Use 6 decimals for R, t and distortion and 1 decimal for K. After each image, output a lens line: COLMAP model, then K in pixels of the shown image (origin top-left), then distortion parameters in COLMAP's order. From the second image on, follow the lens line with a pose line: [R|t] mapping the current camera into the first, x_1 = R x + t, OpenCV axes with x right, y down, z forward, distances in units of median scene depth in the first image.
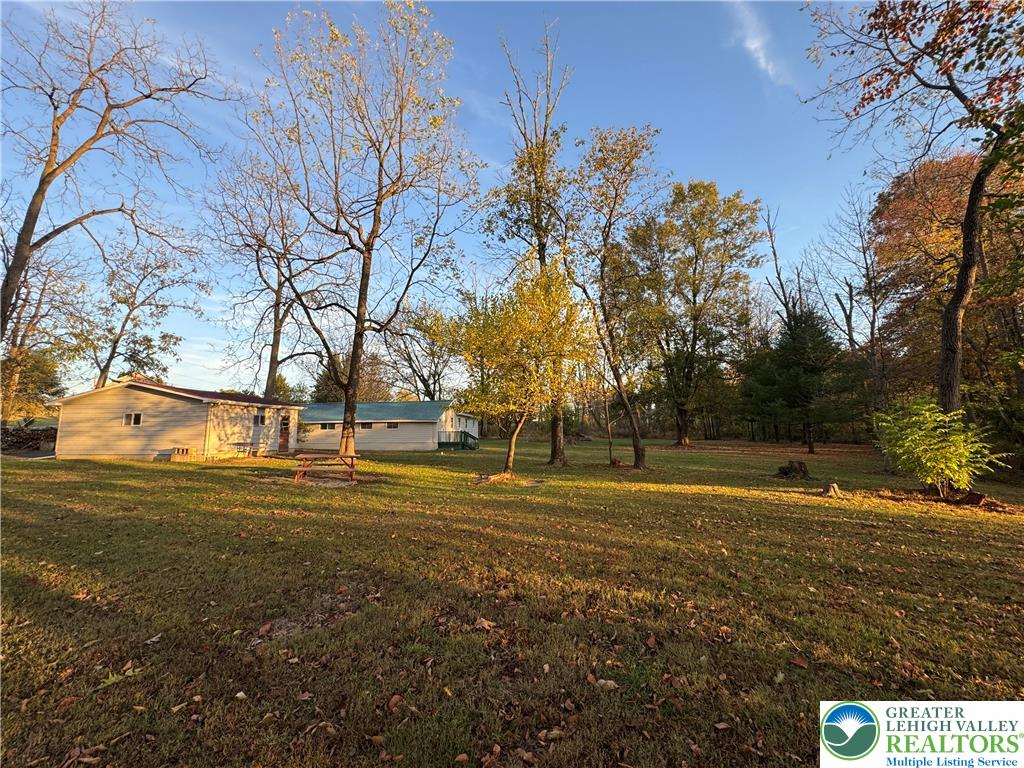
lens RADIAL K [[407.1, 0, 511.2], [0, 407.1, 386.6], [0, 0, 1]] dist [-0.002095, 0.000622]
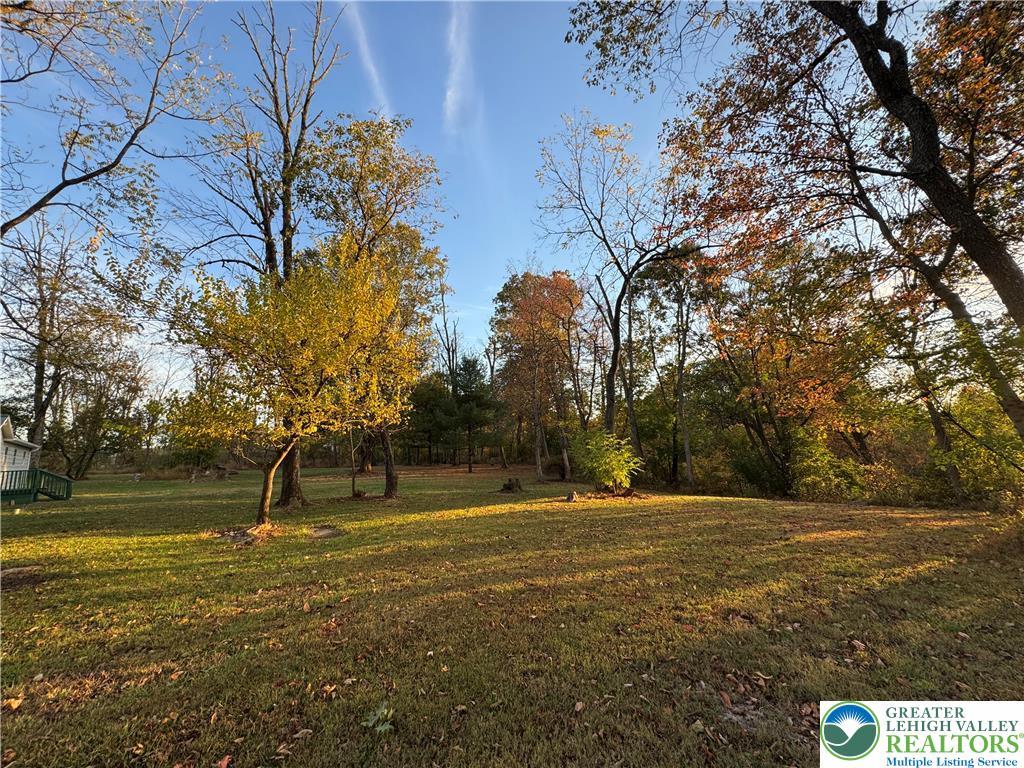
lens RADIAL K [[407.1, 0, 511.4], [0, 407.1, 381.2], [0, 0, 1]] dist [-0.002095, 0.000622]
pose [[0.640283, 0.110509, 0.760148, -0.269133], [-0.049949, 0.993493, -0.102359, 0.016238], [-0.766513, 0.027570, 0.641637, 0.189473]]
